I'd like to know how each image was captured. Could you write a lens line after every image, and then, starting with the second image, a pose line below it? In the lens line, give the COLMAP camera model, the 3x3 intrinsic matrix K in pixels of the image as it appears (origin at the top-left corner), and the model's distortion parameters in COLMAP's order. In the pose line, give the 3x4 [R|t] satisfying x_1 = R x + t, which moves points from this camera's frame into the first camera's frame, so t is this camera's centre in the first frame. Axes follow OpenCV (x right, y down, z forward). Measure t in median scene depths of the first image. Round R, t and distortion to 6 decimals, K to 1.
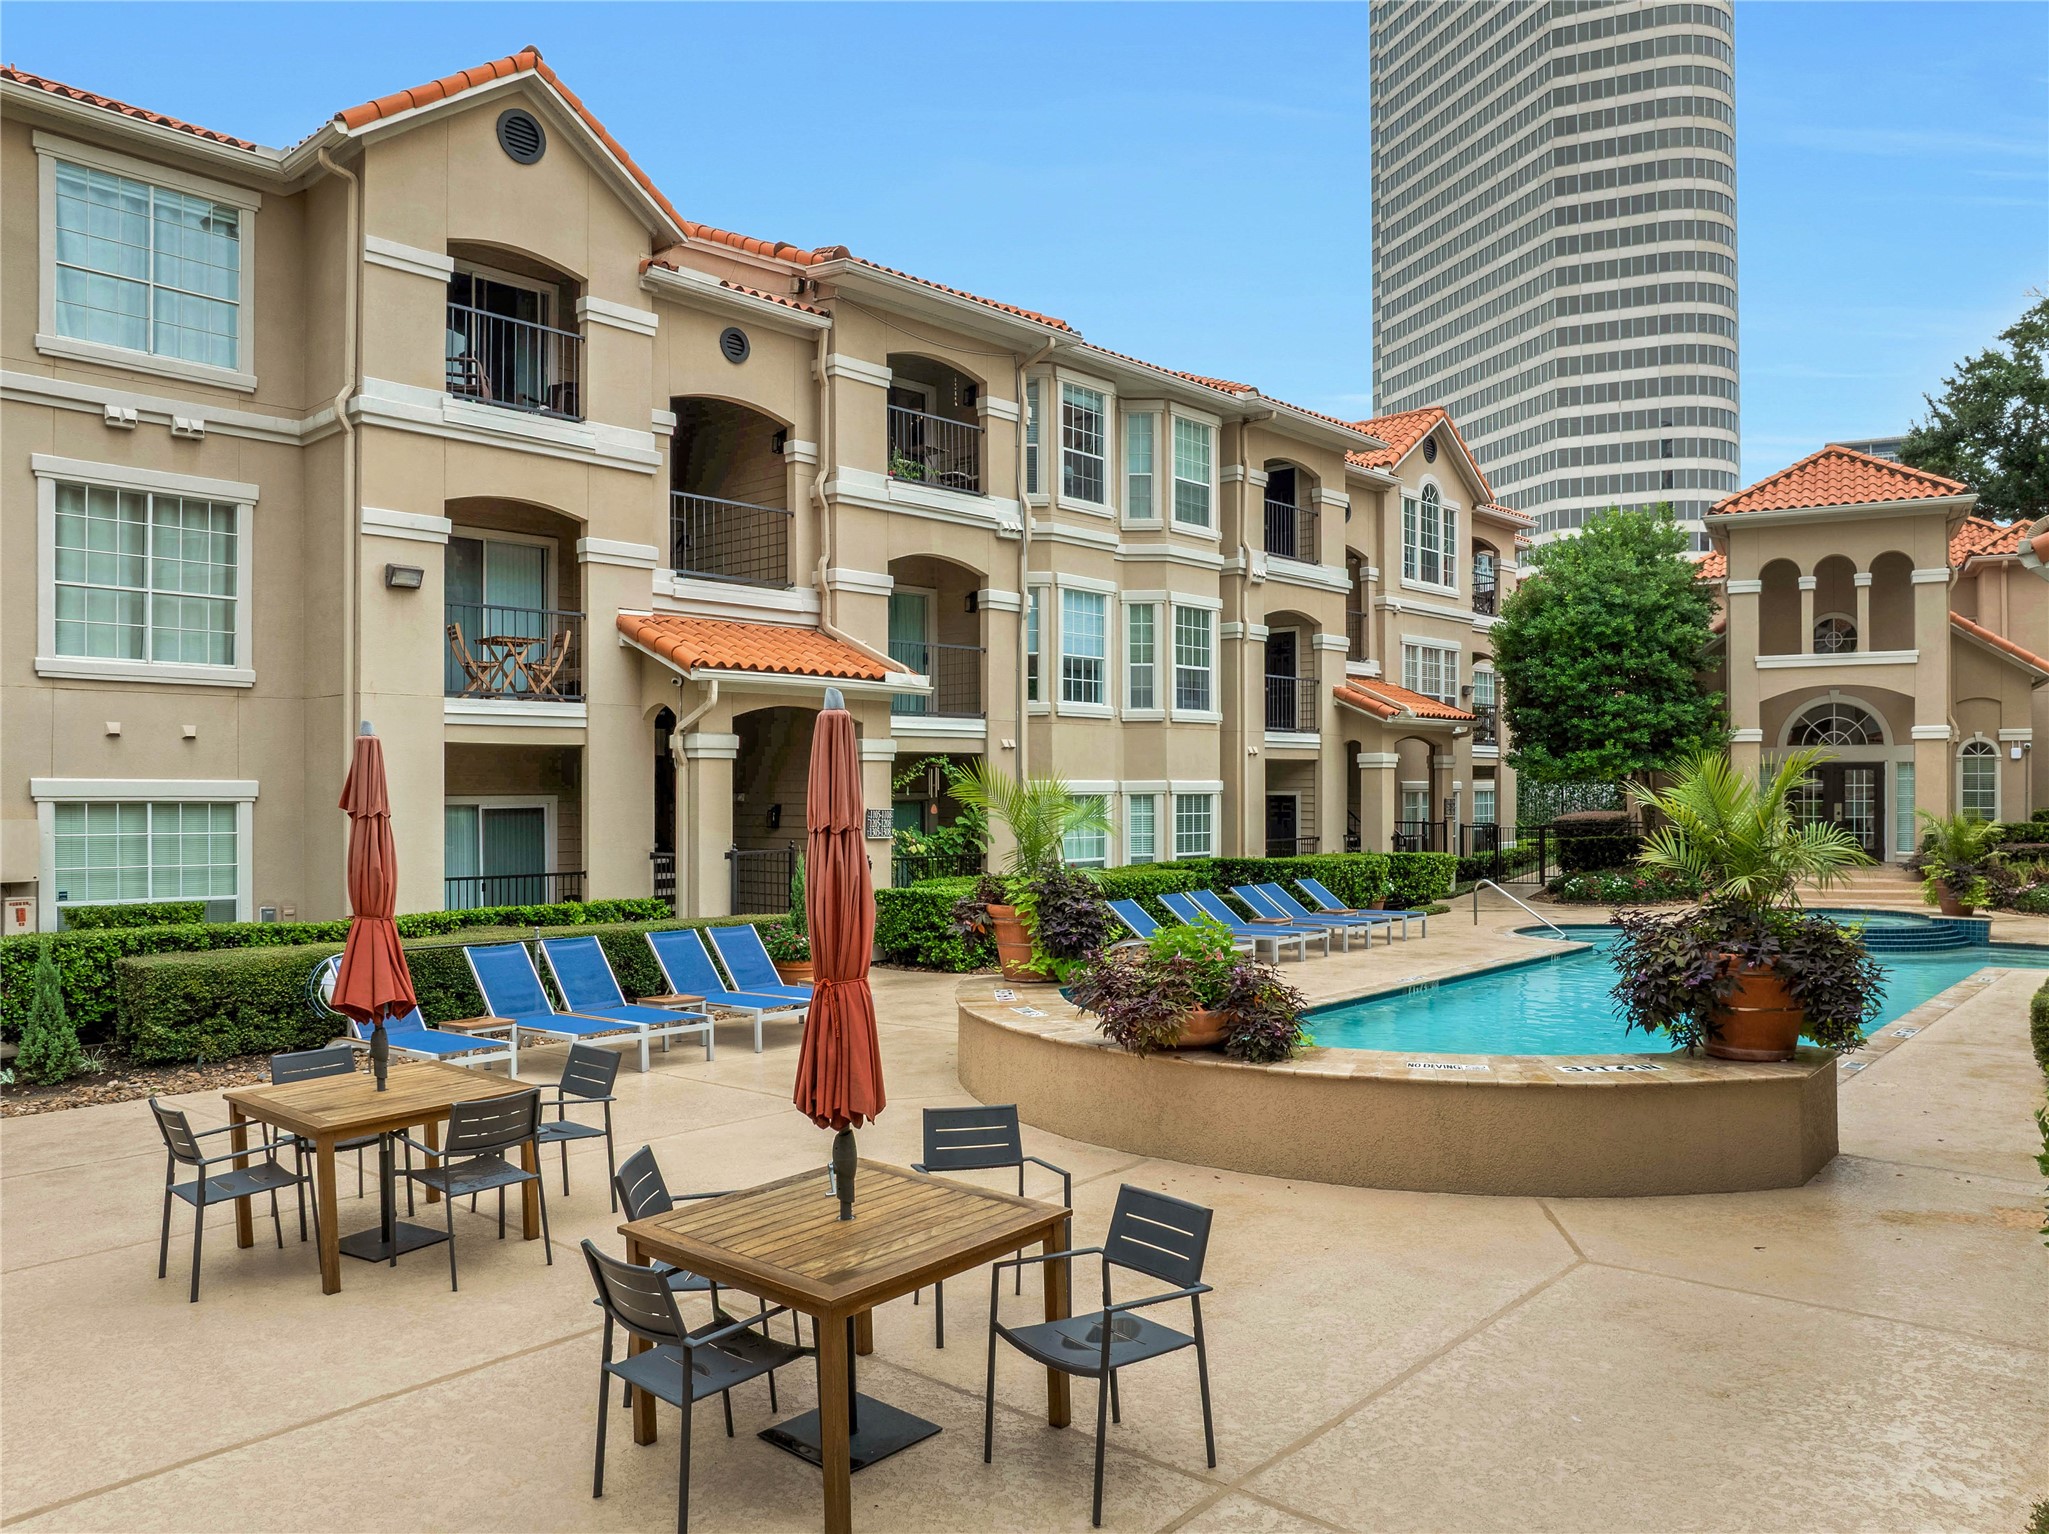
lens RADIAL K [[1482.2, 0, 1024.0], [0, 1482.2, 808.8], [0, 0, 1]] dist [-0.039590, -0.003531]
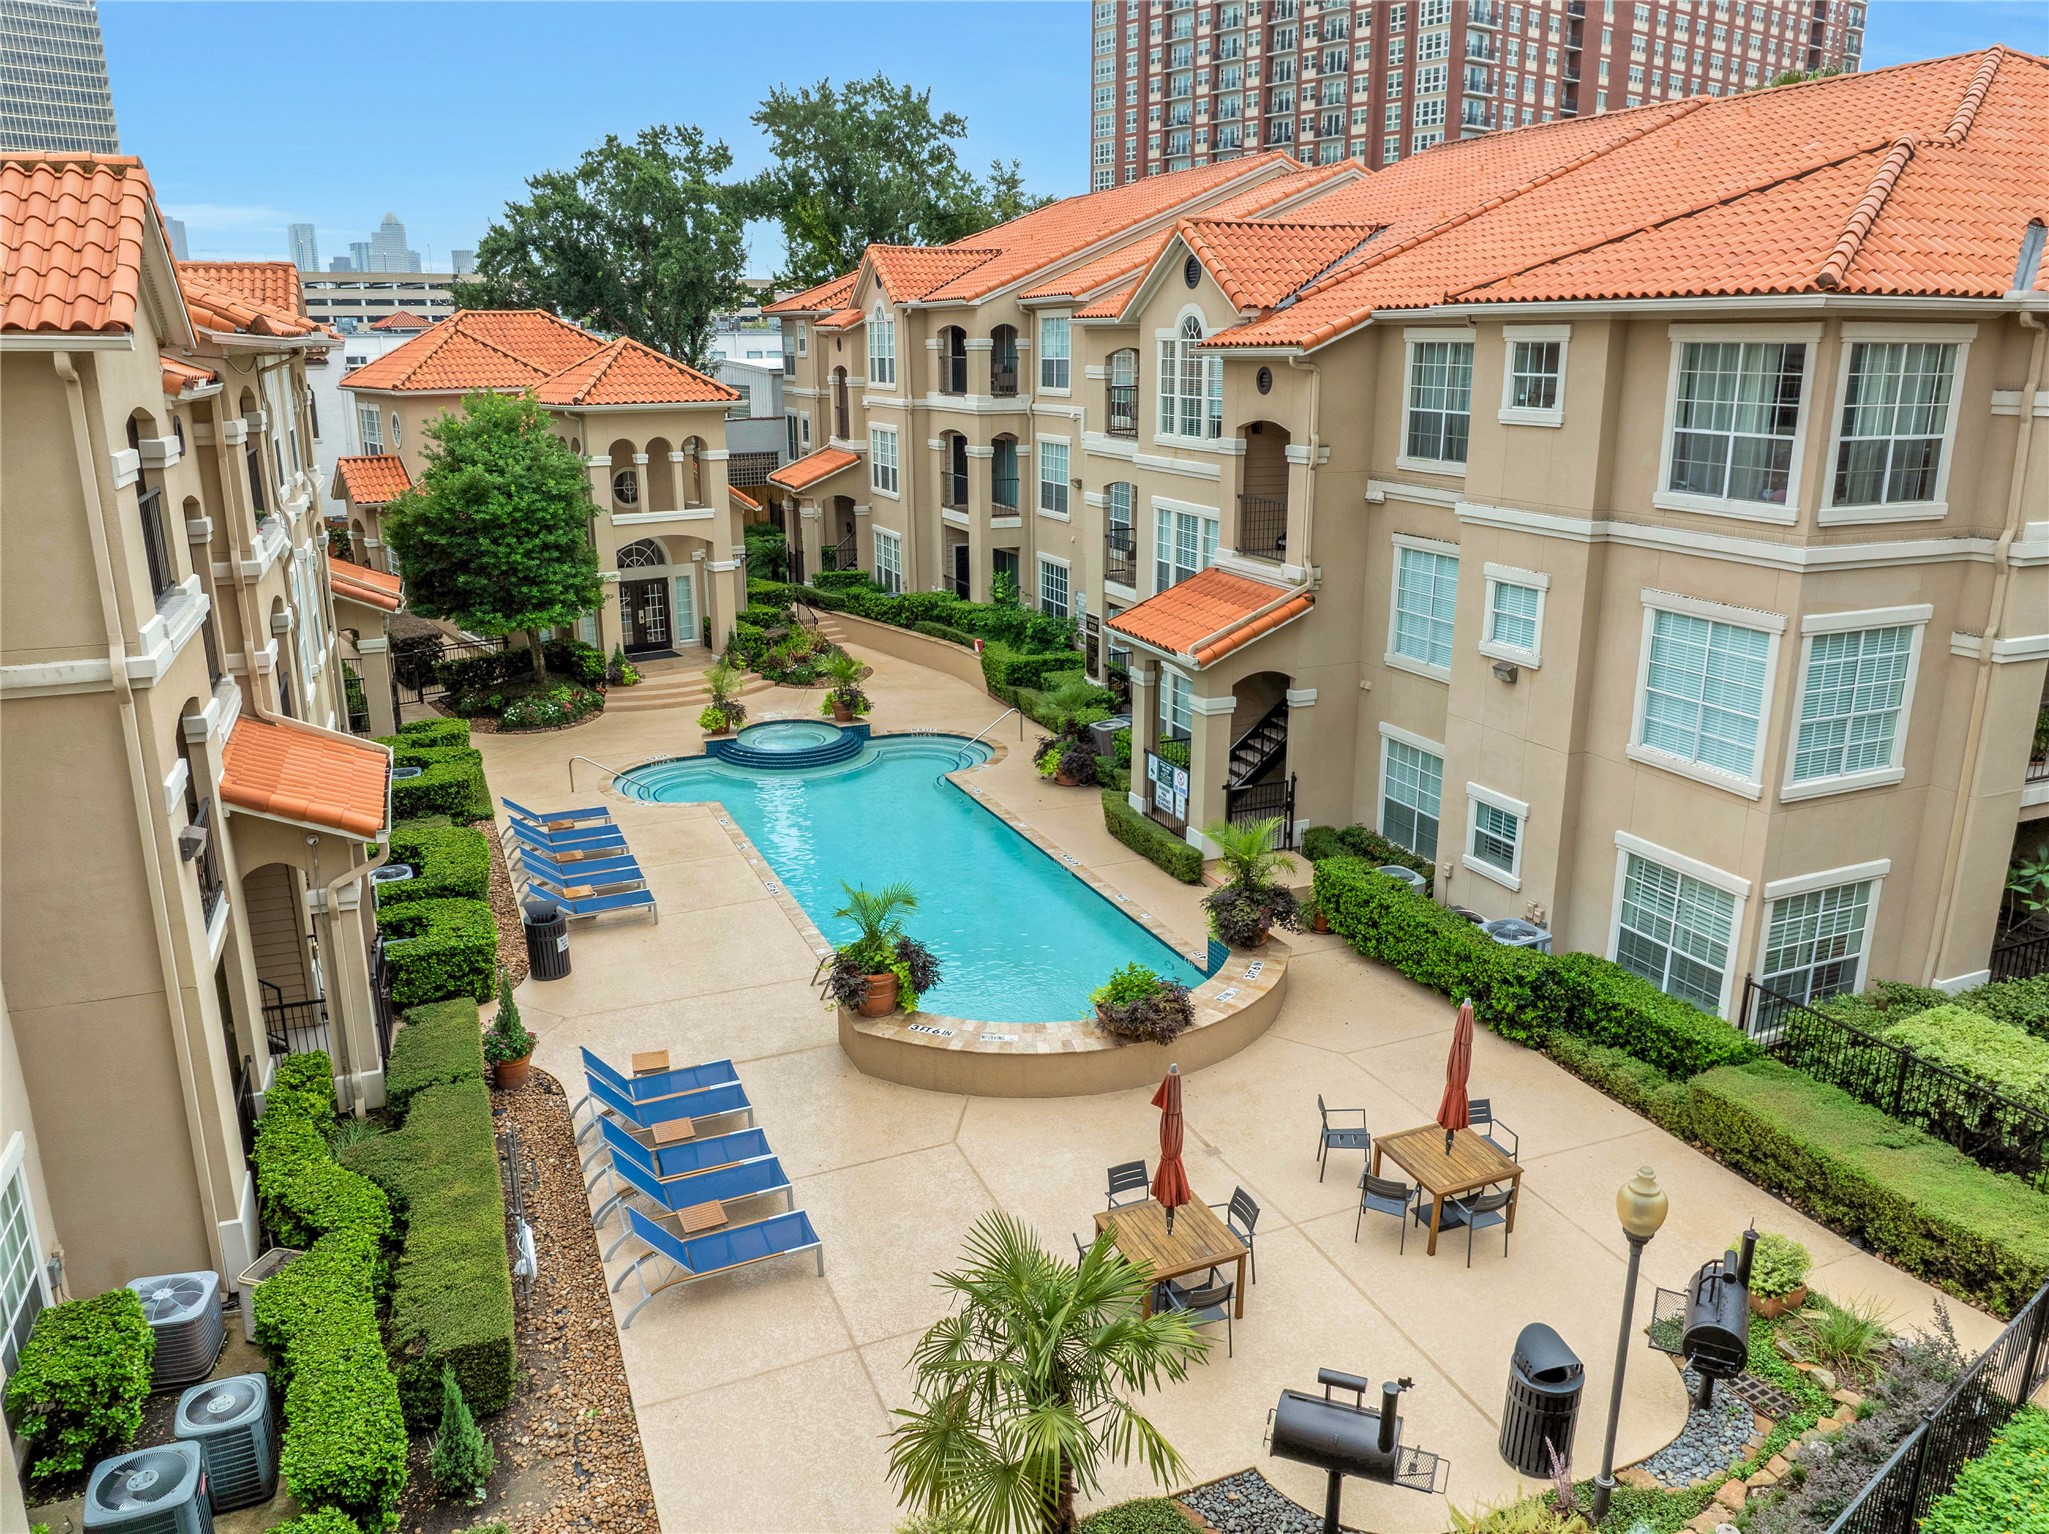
lens RADIAL K [[1492.8, 0, 1019.5], [0, 1492.8, 710.1], [0, 0, 1]] dist [-0.044467, 0.001265]
pose [[0.438300, -0.212645, 0.873313, -0.524945], [0.013856, 0.973095, 0.229987, -0.233652], [-0.898722, -0.088703, 0.429454, 0.098781]]
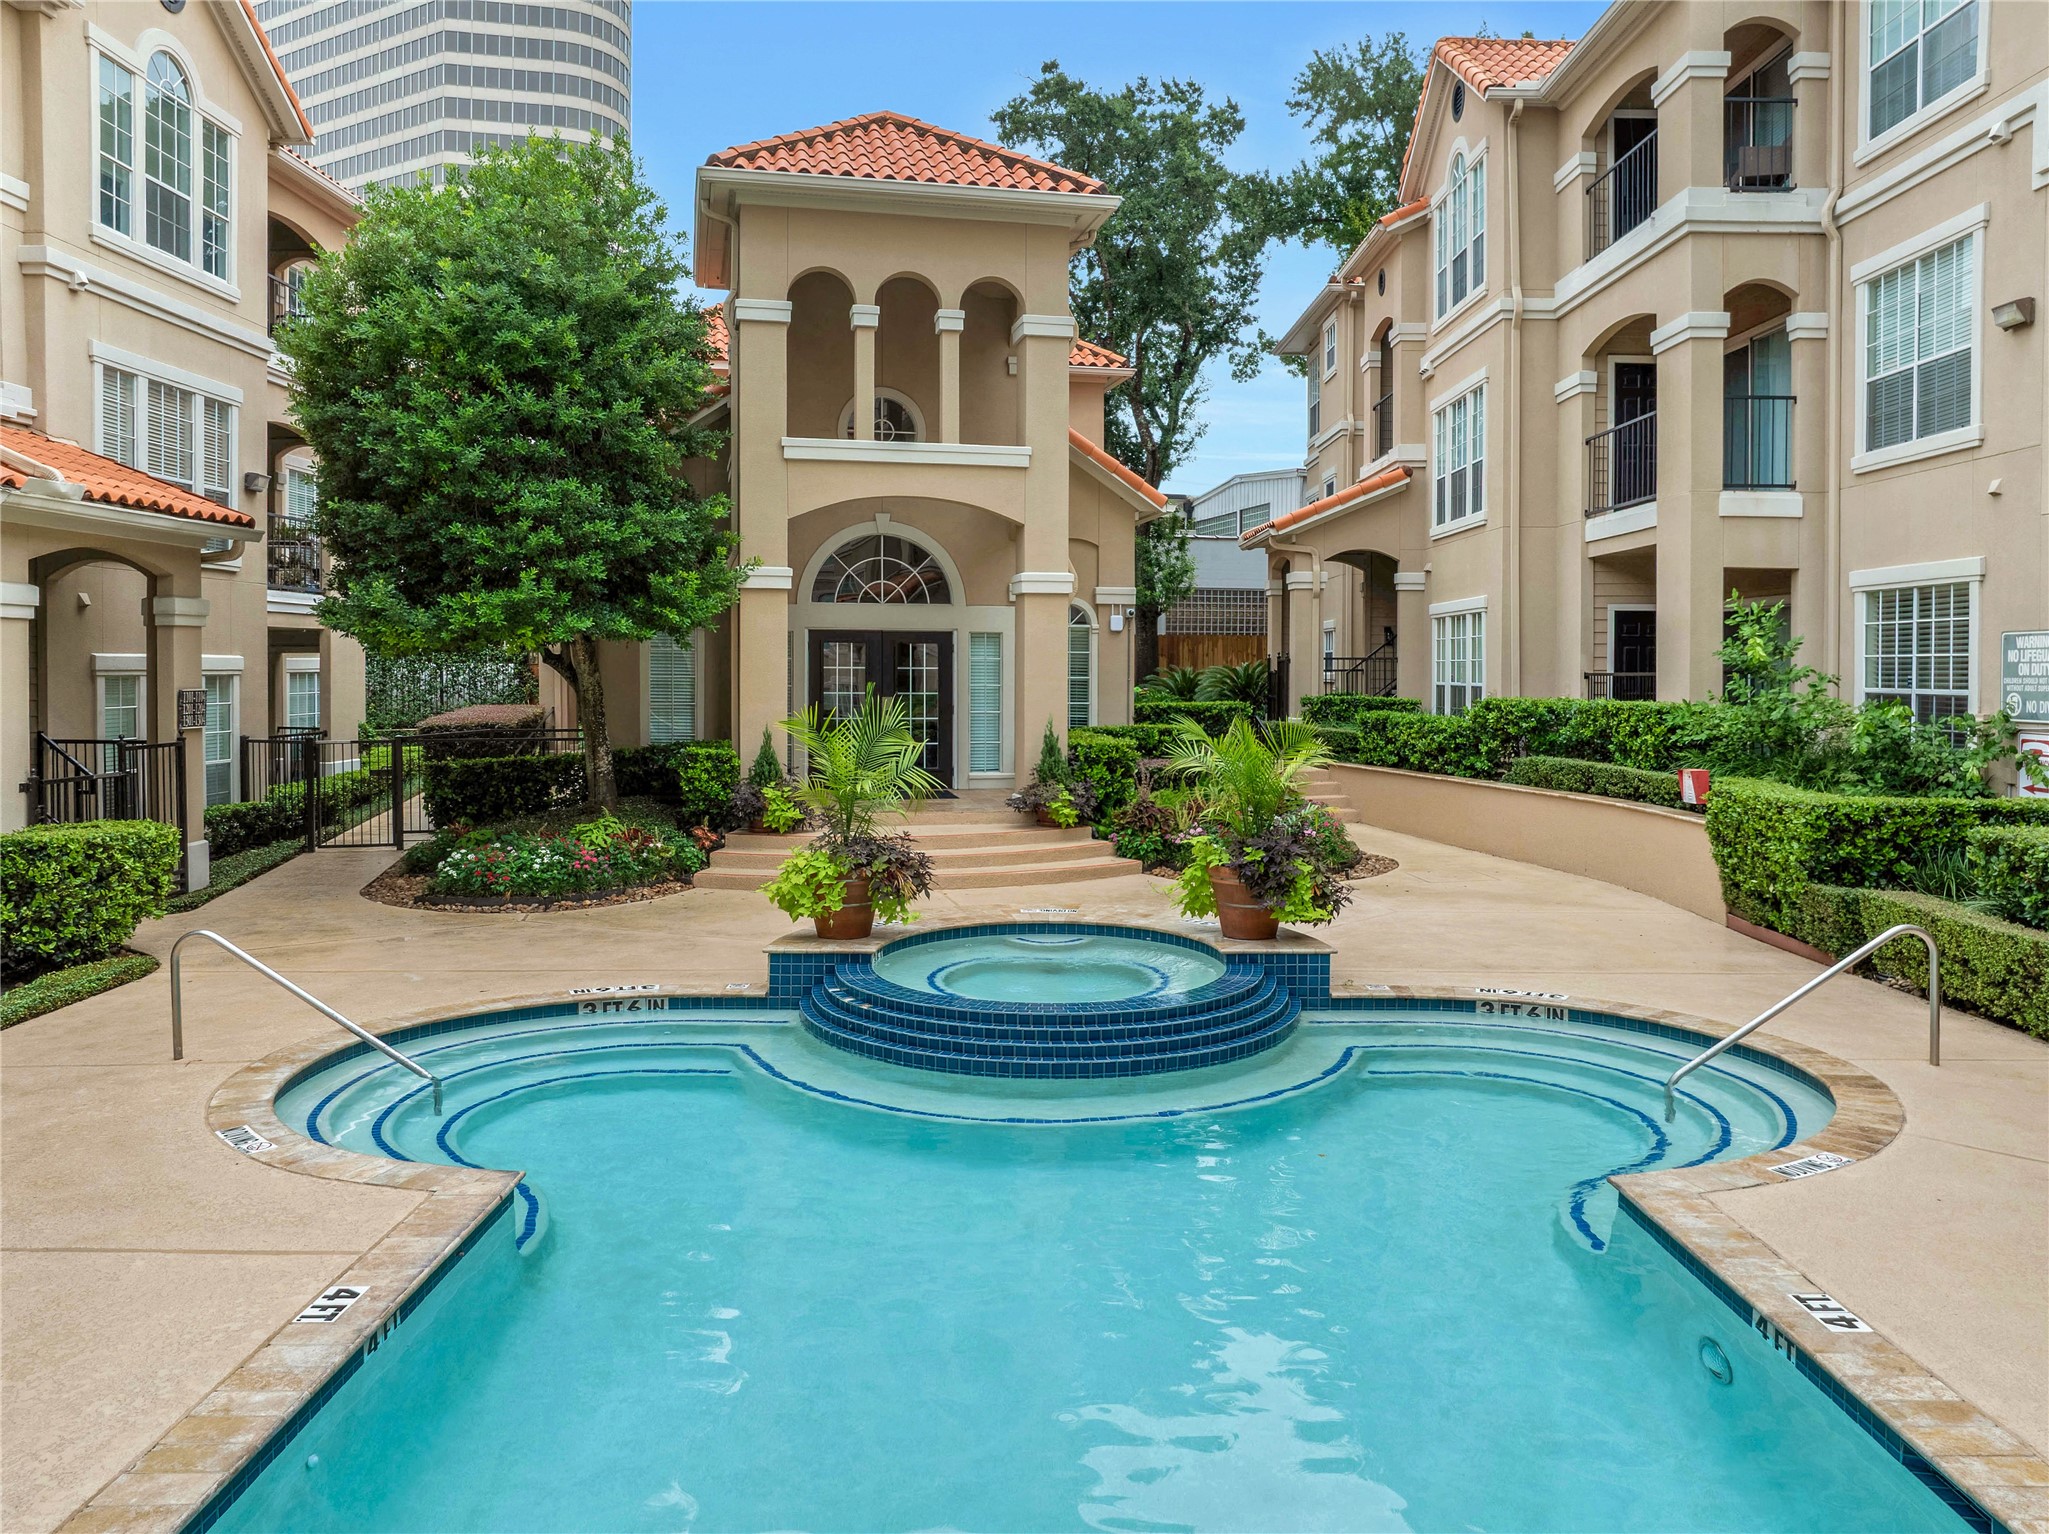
lens RADIAL K [[1492.8, 0, 1019.5], [0, 1492.8, 710.1], [0, 0, 1]] dist [-0.044467, 0.001265]
pose [[0.753335, -0.009948, 0.657562, 0.192703], [0.000133, 0.999888, 0.014975, -0.008111], [-0.657637, -0.011194, 0.753251, 0.511528]]
